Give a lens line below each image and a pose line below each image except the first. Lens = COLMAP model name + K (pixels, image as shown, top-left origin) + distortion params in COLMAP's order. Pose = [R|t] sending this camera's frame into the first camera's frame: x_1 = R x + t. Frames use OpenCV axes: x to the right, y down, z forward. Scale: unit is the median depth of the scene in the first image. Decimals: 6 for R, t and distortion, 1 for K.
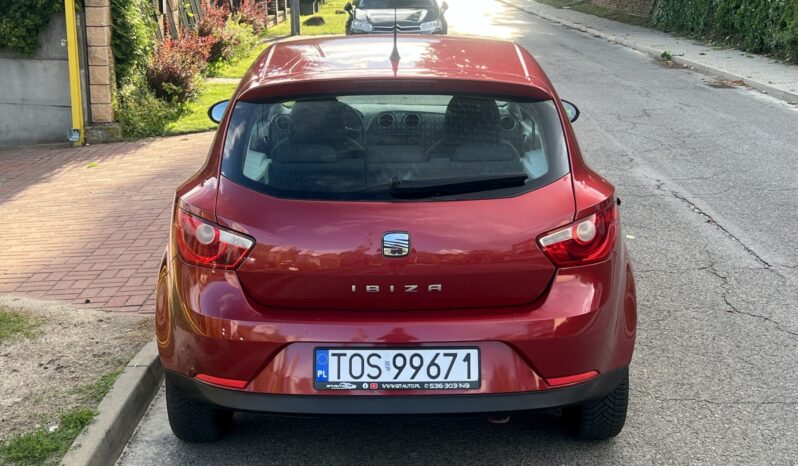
lens RADIAL K [[1099.2, 0, 394.6], [0, 1099.2, 235.3], [0, 0, 1]] dist [0.225300, -0.733543]
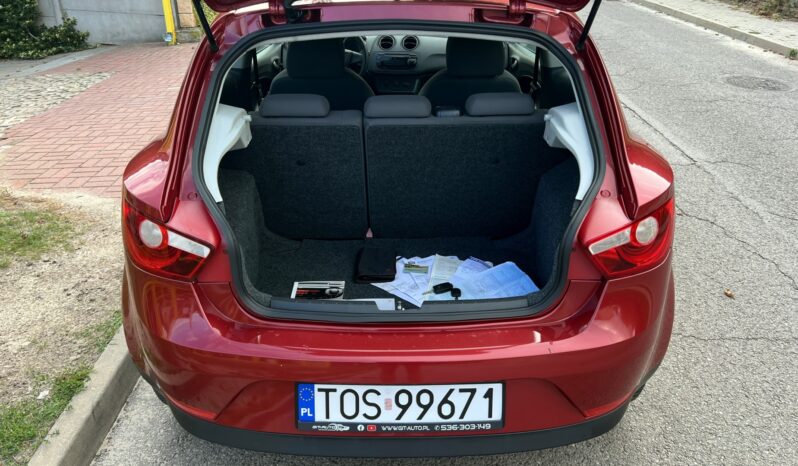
lens RADIAL K [[617.3, 0, 399.0], [0, 617.3, 233.0], [0, 0, 1]] dist [0.038951, -0.050588]
pose [[0.999957, 0.000140, 0.009225, -0.002952], [-0.002265, 0.973023, 0.230698, -0.104436], [-0.008944, -0.230709, 0.972982, 0.593190]]
